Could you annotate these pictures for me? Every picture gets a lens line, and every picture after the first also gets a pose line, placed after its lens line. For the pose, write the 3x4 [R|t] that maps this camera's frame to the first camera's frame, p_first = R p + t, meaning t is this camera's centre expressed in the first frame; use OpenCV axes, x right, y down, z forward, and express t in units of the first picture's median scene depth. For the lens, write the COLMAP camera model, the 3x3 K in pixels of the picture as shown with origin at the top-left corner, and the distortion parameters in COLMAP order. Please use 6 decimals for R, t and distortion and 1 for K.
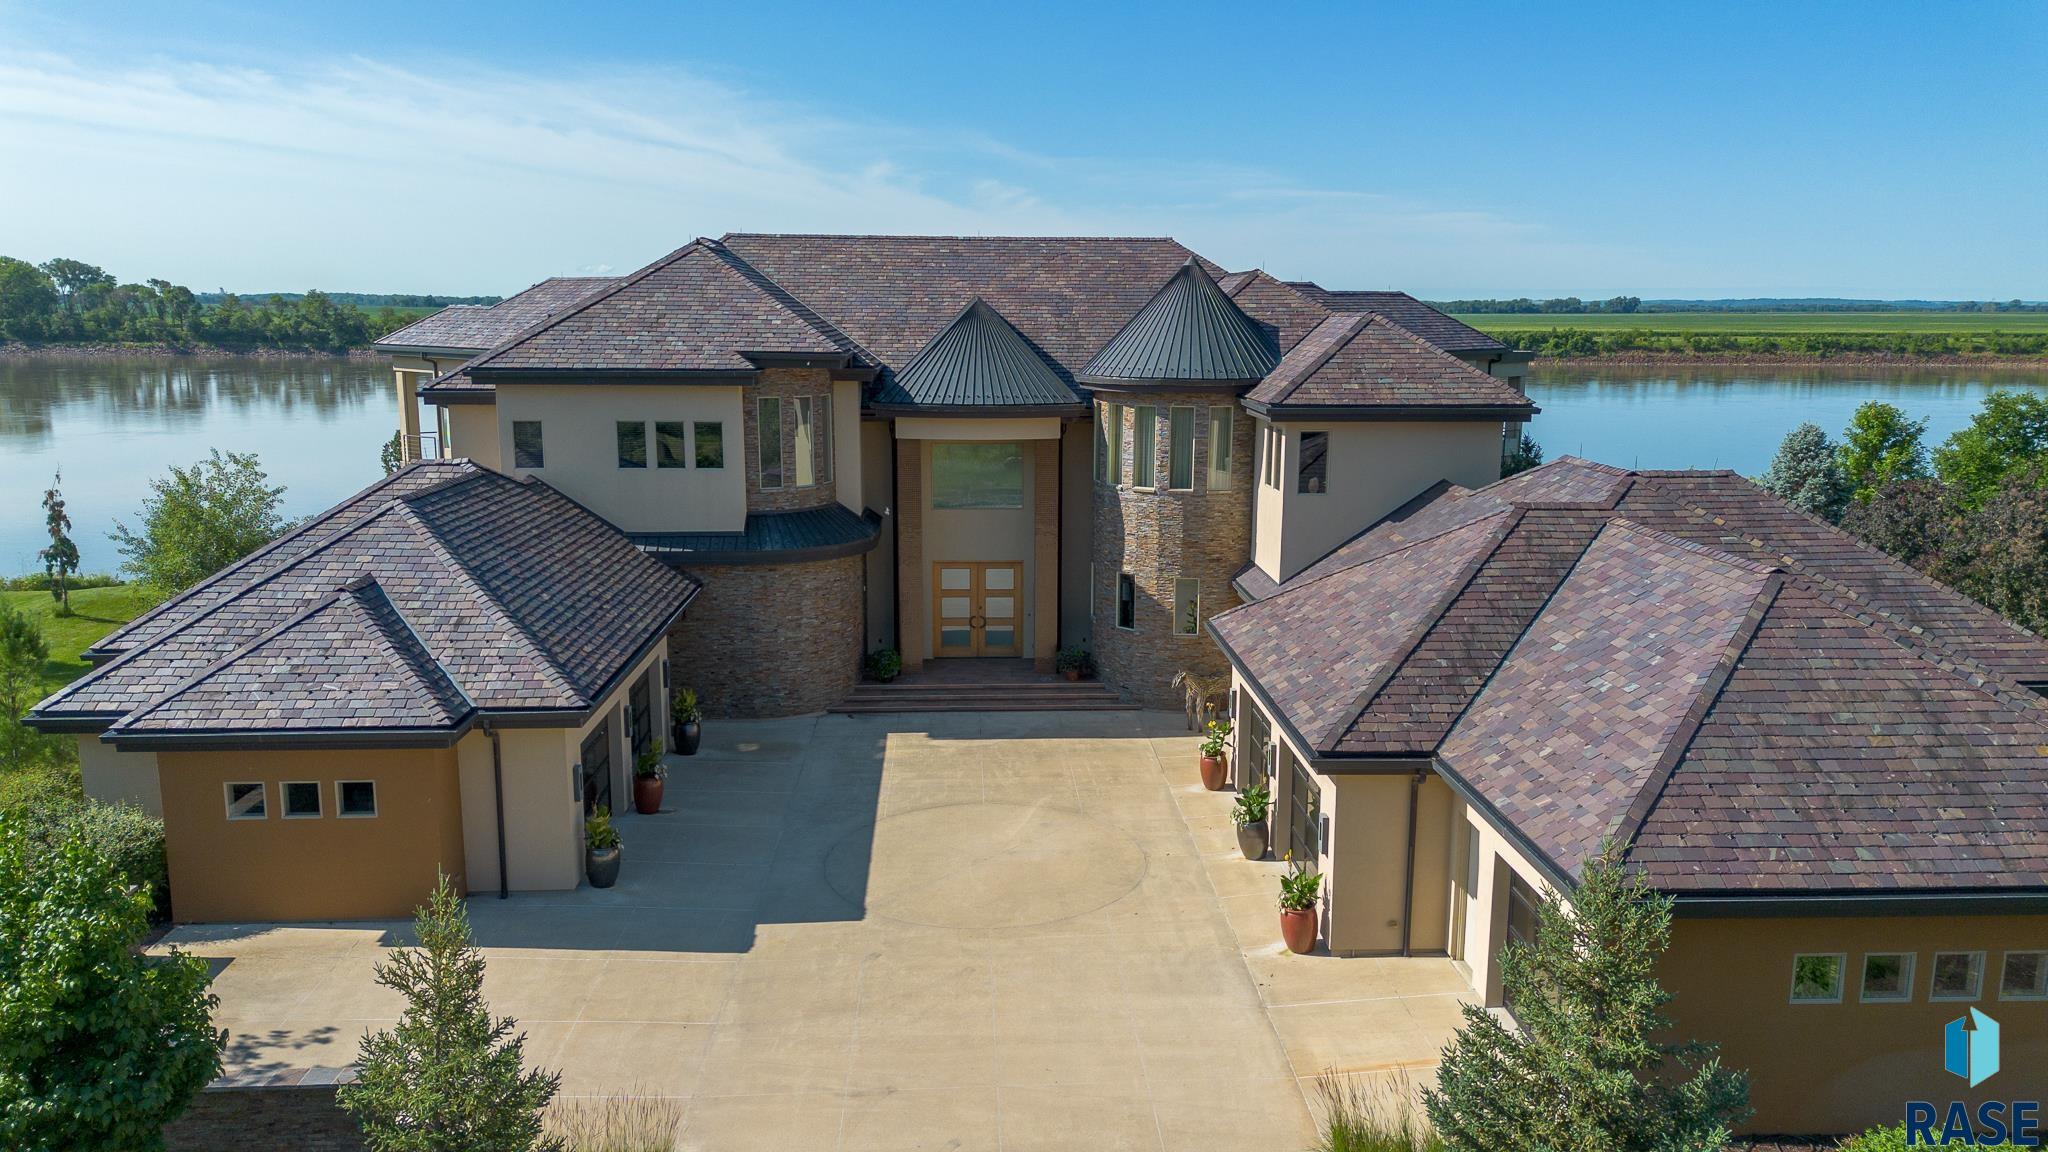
lens RADIAL K [[1446.9, 0, 1024.4], [0, 1446.9, 573.5], [0, 0, 1]] dist [0.068150, -0.067459]
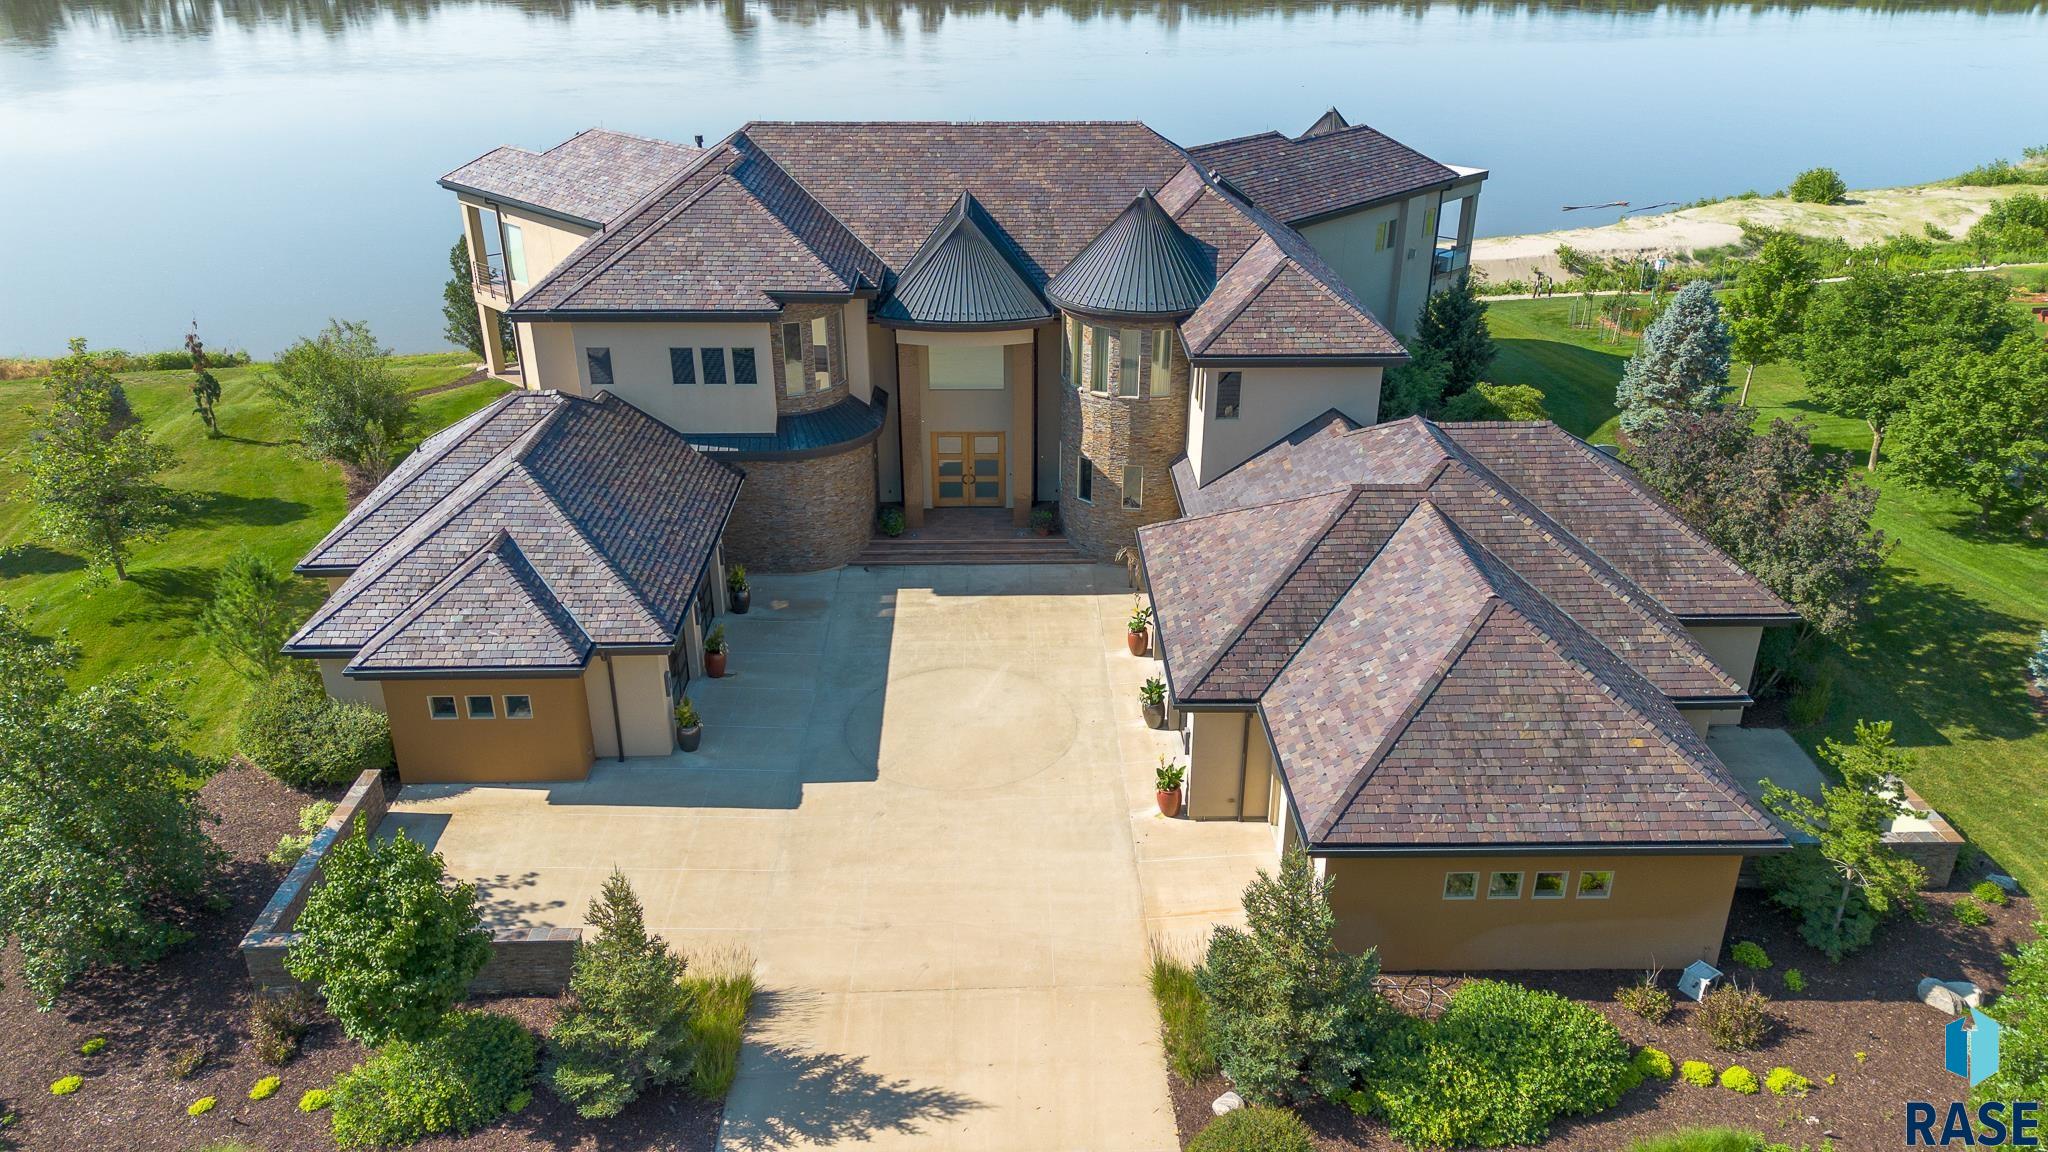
lens RADIAL K [[1443.0, 0, 1024.0], [0, 1443.0, 576.0], [0, 0, 1]] dist [0.072718, -0.072460]
pose [[0.999692, 0.007470, -0.023687, 0.053699], [-0.001088, 0.965956, 0.258704, -0.246350], [0.024813, -0.258598, 0.965666, -0.243330]]
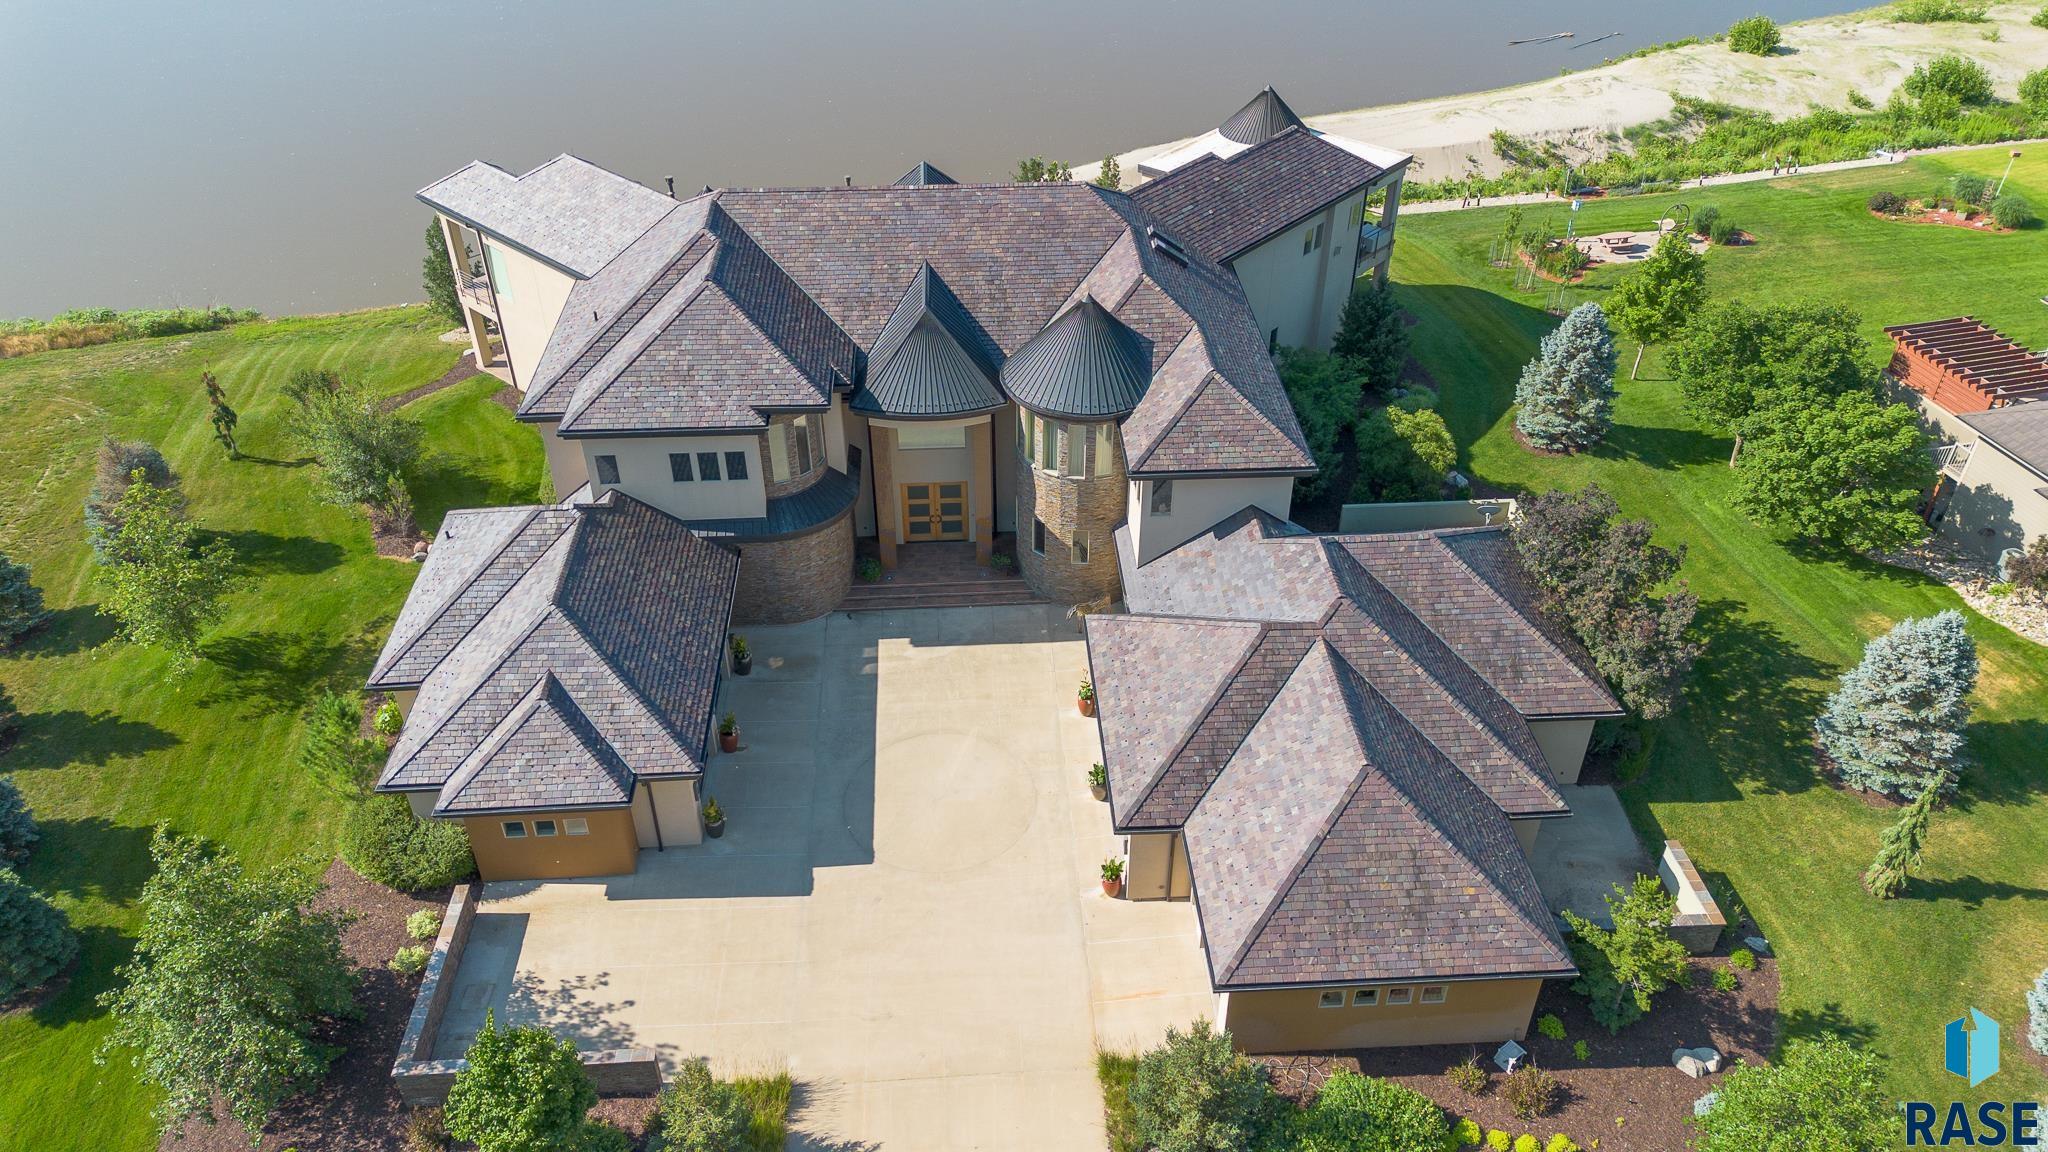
lens RADIAL K [[1443.0, 0, 1024.0], [0, 1443.0, 576.0], [0, 0, 1]] dist [0.072718, -0.072460]
pose [[0.999901, -0.012420, 0.006578, 0.051518], [0.008283, 0.898856, 0.438166, -0.630580], [-0.011355, -0.438068, 0.898870, -0.316747]]
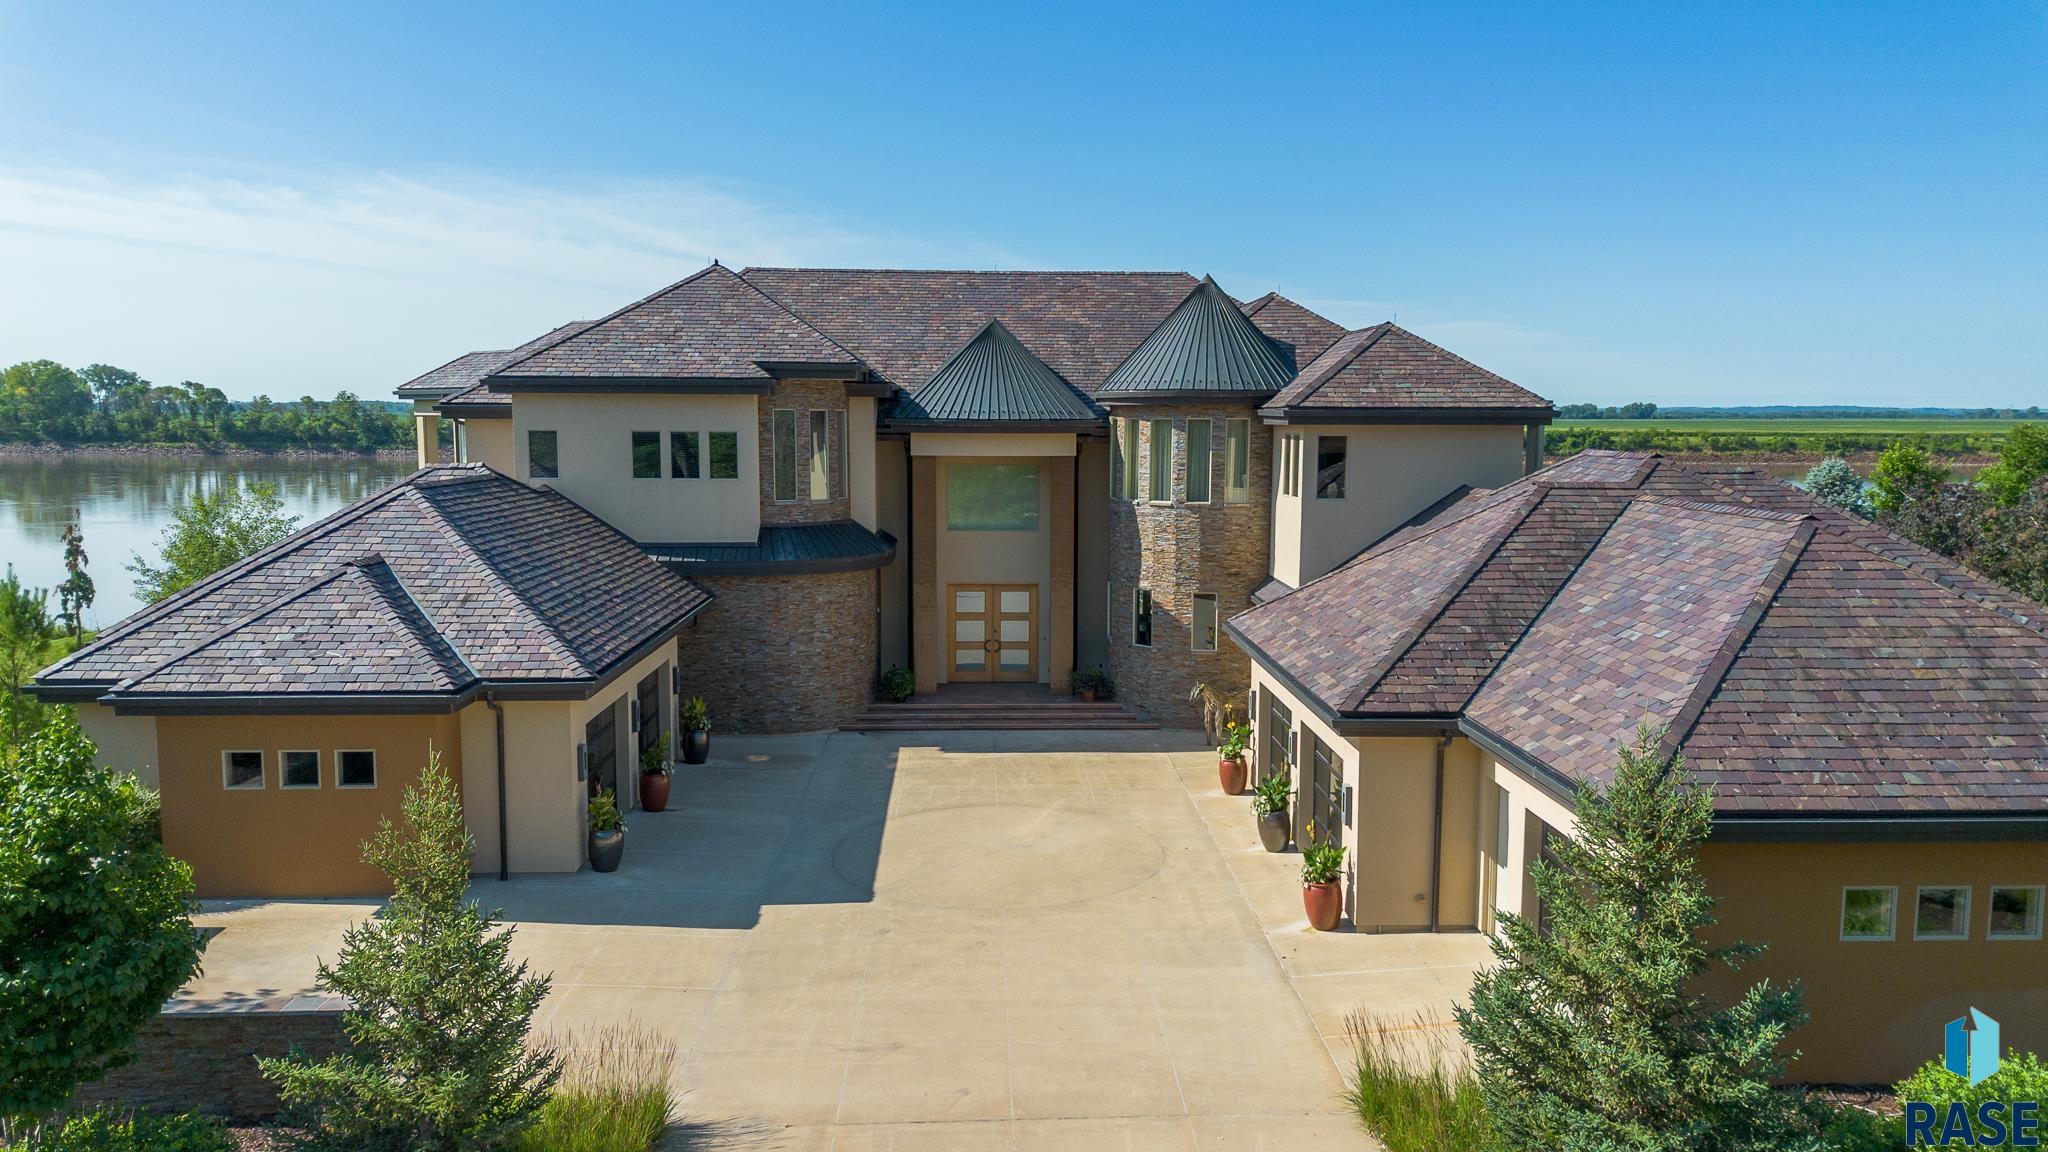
lens RADIAL K [[1449.9, 0, 1024.2], [0, 1449.9, 571.3], [0, 0, 1]] dist [0.067098, -0.069553]
pose [[0.999918, 0.001055, -0.012742, 0.002124], [-0.001990, 0.997290, -0.073545, 0.067391], [0.012630, 0.073565, 0.997210, 0.013016]]
